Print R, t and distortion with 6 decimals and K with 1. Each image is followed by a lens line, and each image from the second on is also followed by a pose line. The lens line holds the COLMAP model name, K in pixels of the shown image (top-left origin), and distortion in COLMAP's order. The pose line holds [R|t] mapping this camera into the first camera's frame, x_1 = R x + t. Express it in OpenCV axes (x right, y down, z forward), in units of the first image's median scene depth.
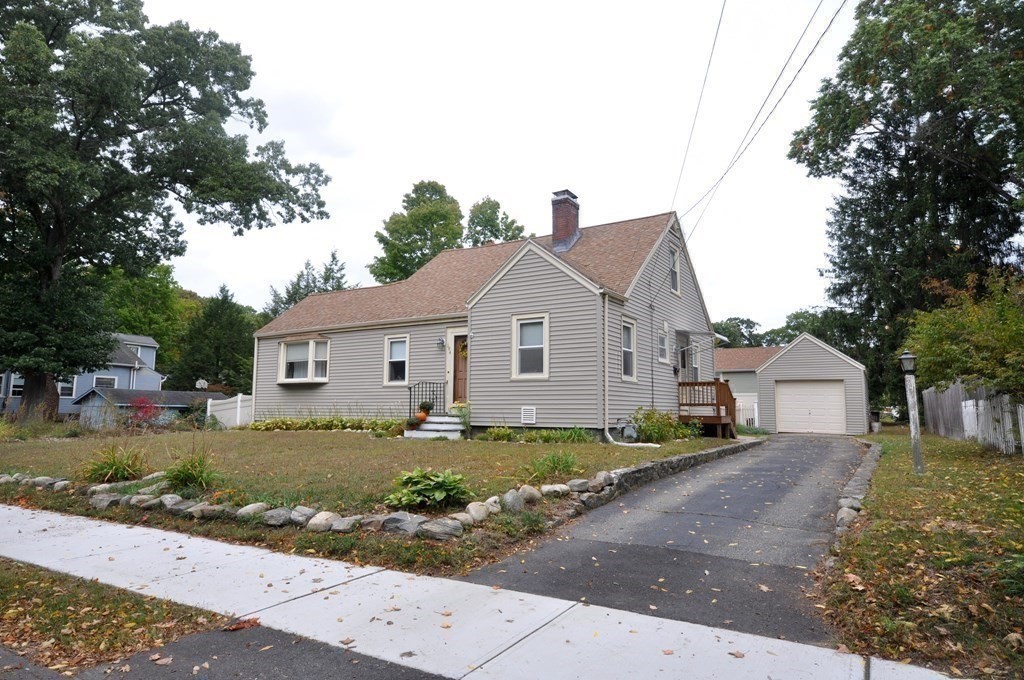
lens RADIAL K [[588.3, 0, 512.0], [0, 588.3, 340.0], [0, 0, 1]] dist [0.002110, 0.000997]
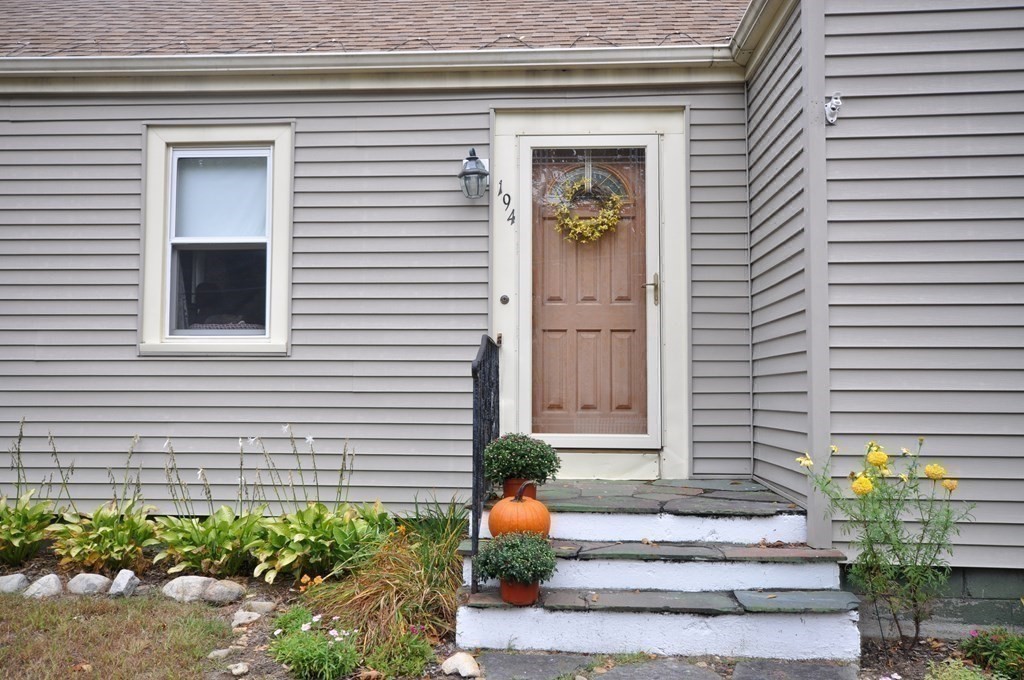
lens RADIAL K [[802.4, 0, 512.0], [0, 802.4, 340.0], [0, 0, 1]] dist [0.033678, 0.000750]
pose [[0.885338, 0.027540, 0.464132, -0.129634], [-0.055372, 0.997385, 0.046441, 0.028189], [-0.461639, -0.066816, 0.884548, 0.360236]]
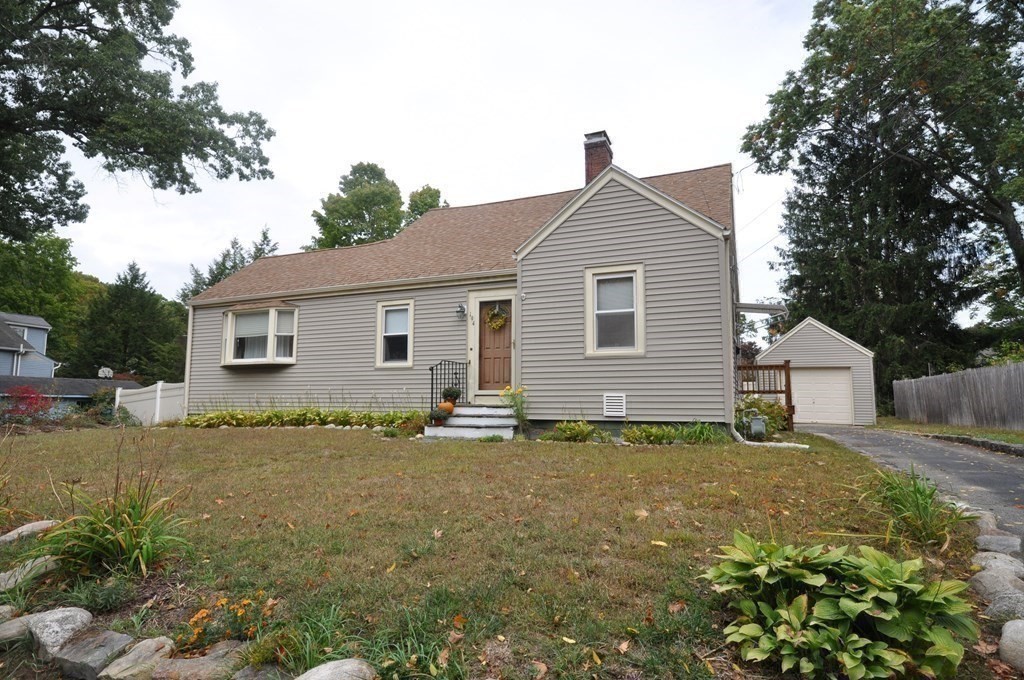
lens RADIAL K [[553.9, 0, 512.0], [0, 553.9, 340.0], [0, 0, 1]] dist [0.024620, -0.013805]
pose [[0.989192, 0.013345, 0.146017, -0.081606], [-0.014567, 0.999867, 0.007304, 0.018571], [-0.145900, -0.009352, 0.989255, 0.142256]]
